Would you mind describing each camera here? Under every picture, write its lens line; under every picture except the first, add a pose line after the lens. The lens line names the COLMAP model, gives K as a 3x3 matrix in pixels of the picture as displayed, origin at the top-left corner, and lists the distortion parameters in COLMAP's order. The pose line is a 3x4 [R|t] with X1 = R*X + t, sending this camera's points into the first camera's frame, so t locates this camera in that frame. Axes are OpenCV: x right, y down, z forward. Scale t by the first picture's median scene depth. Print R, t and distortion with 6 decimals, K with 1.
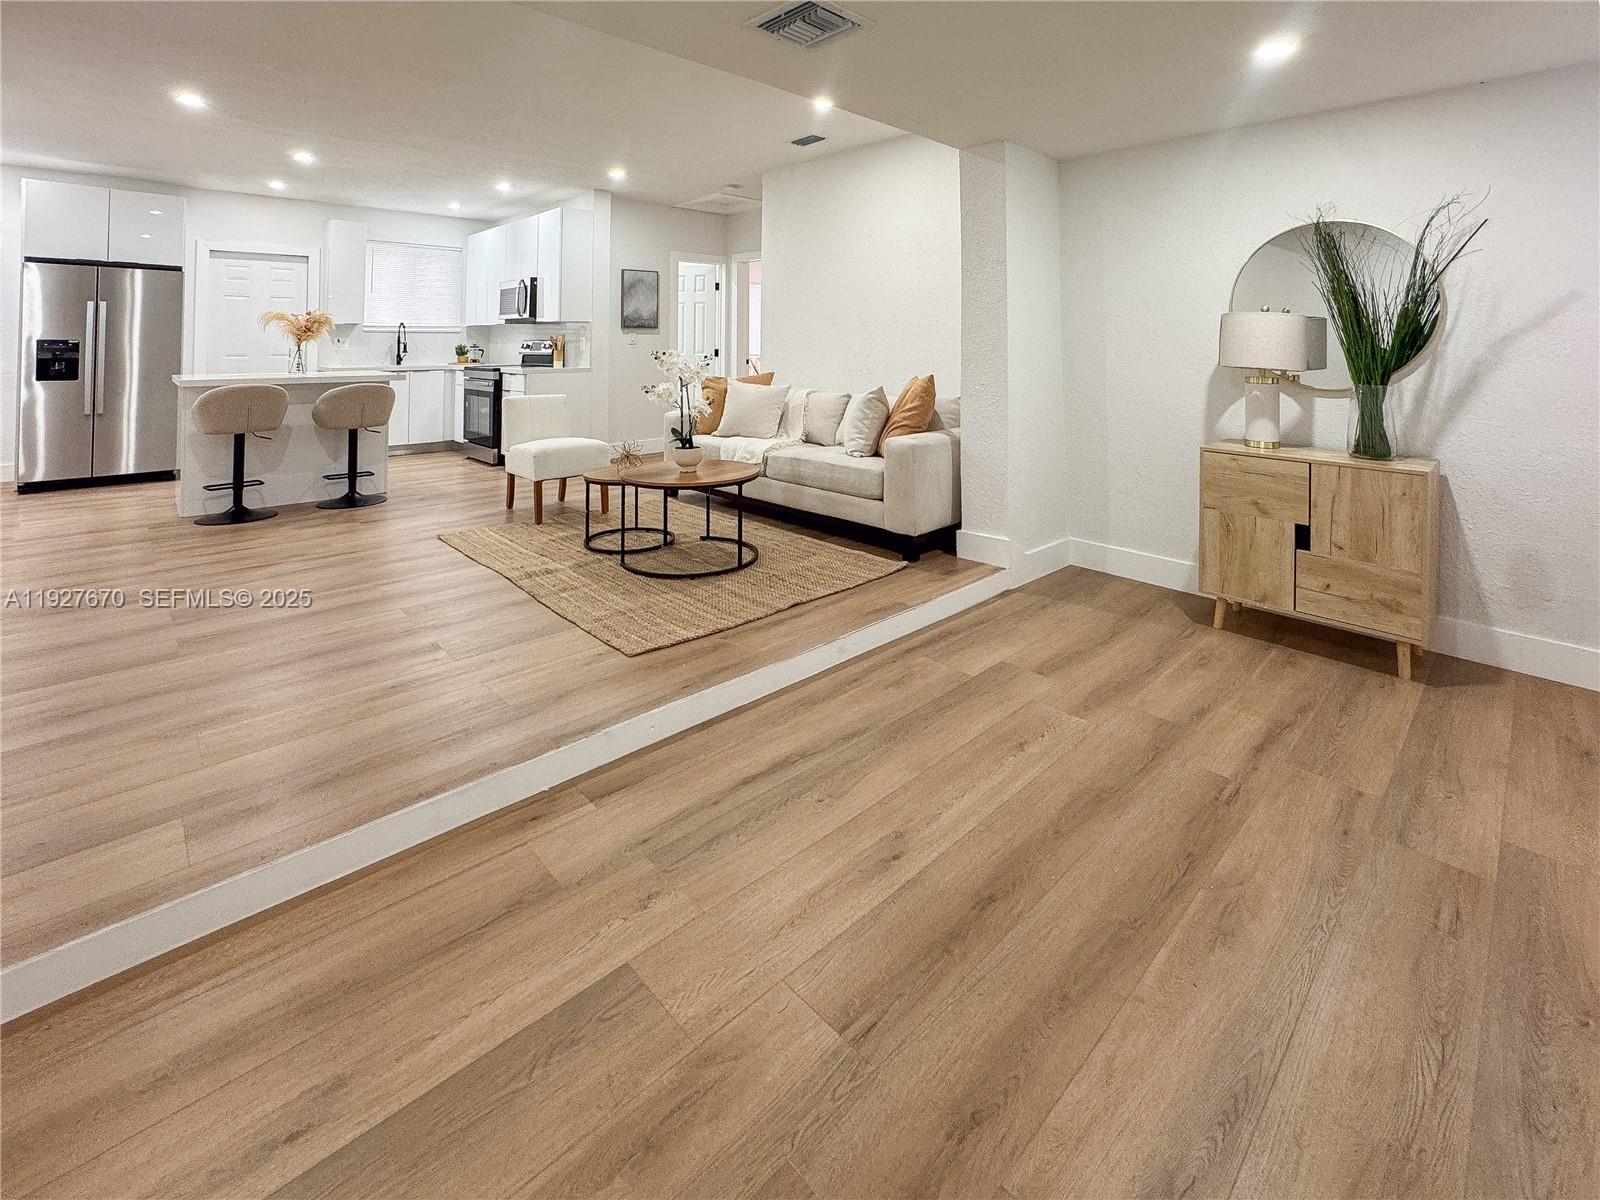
lens RADIAL K [[724.0, 0, 783.7], [0, 724.0, 326.3], [0, 0, 1]] dist [-0.034279, 0.002145]
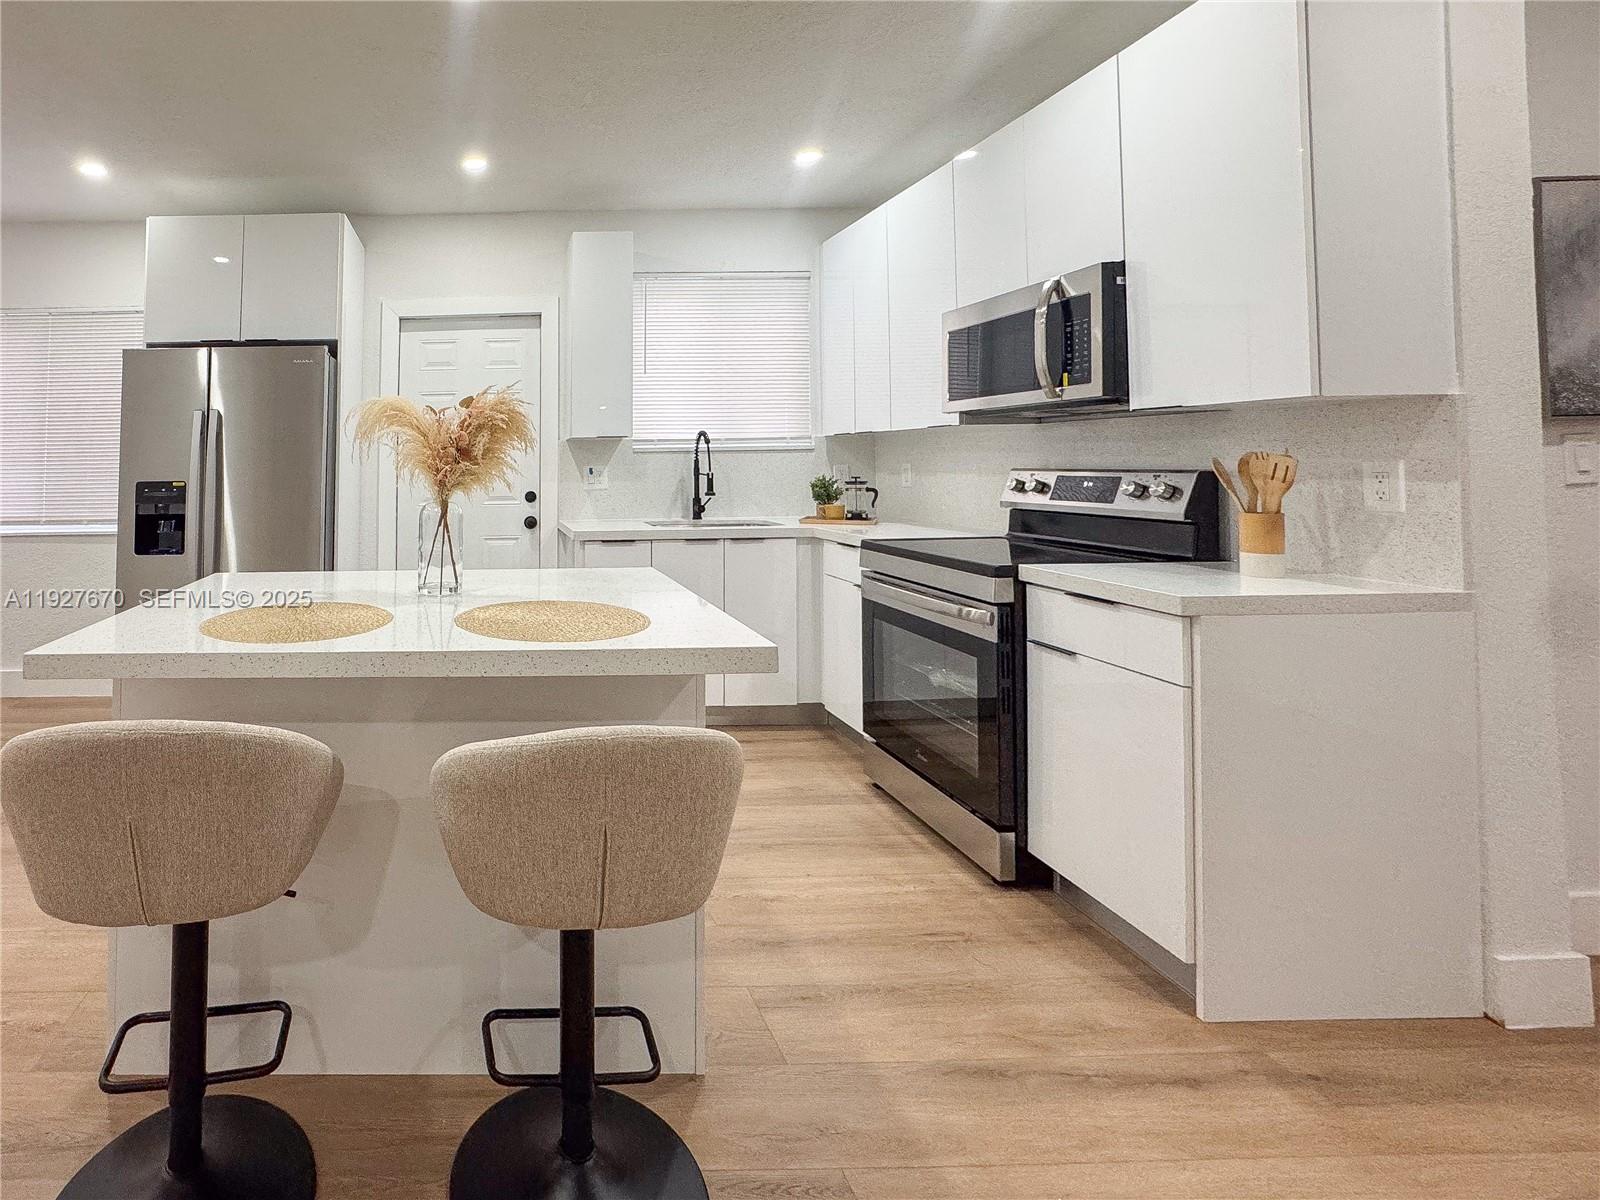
lens RADIAL K [[721.6, 0, 494.8], [0, 721.6, 460.3], [0, 0, 1]] dist [-0.015354, -0.000155]
pose [[0.731793, -0.012129, -0.681419, -0.363253], [0.028463, 0.999513, 0.012776, 0.003111], [0.680932, -0.028745, 0.731782, 0.656105]]
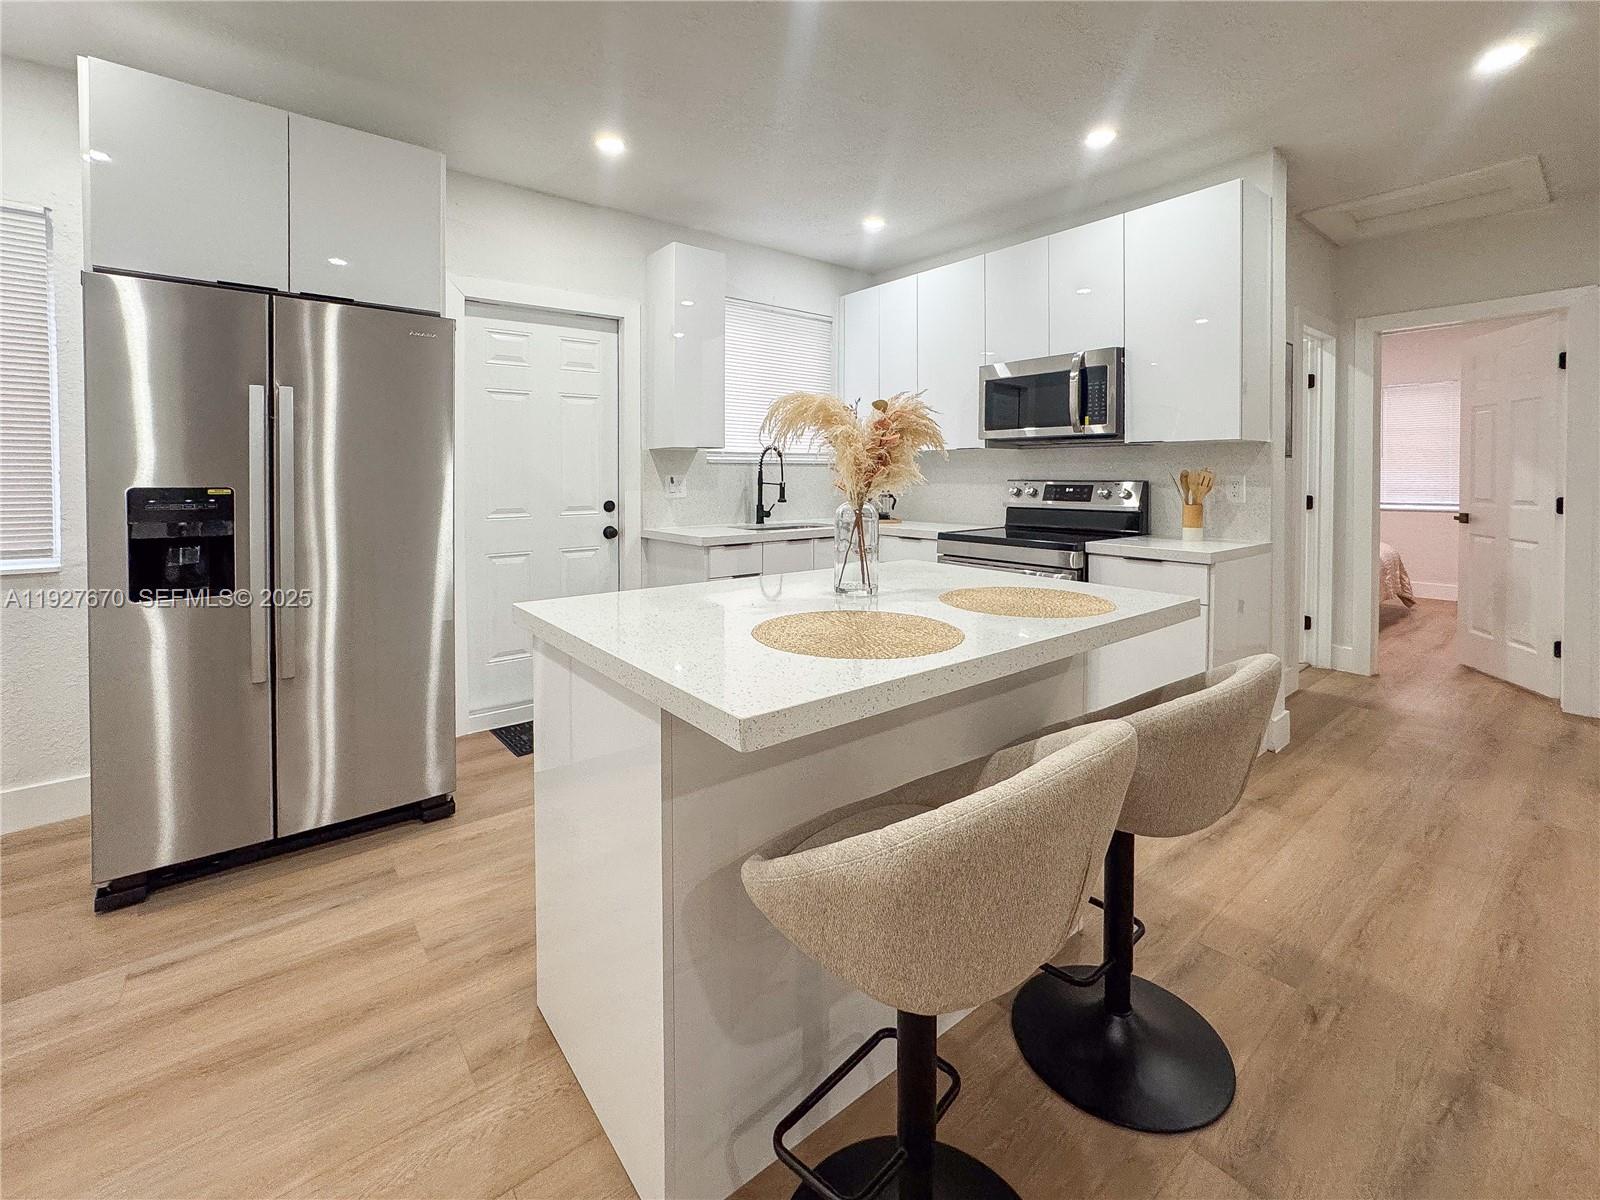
lens RADIAL K [[687.5, 0, 795.7], [0, 687.5, 488.9], [0, 0, 1]] dist [-0.025223, 0.006627]
pose [[0.995489, 0.002060, -0.094856, -0.556545], [0.002013, 0.999081, 0.042819, 0.004590], [0.094857, -0.042817, 0.994570, 0.576597]]
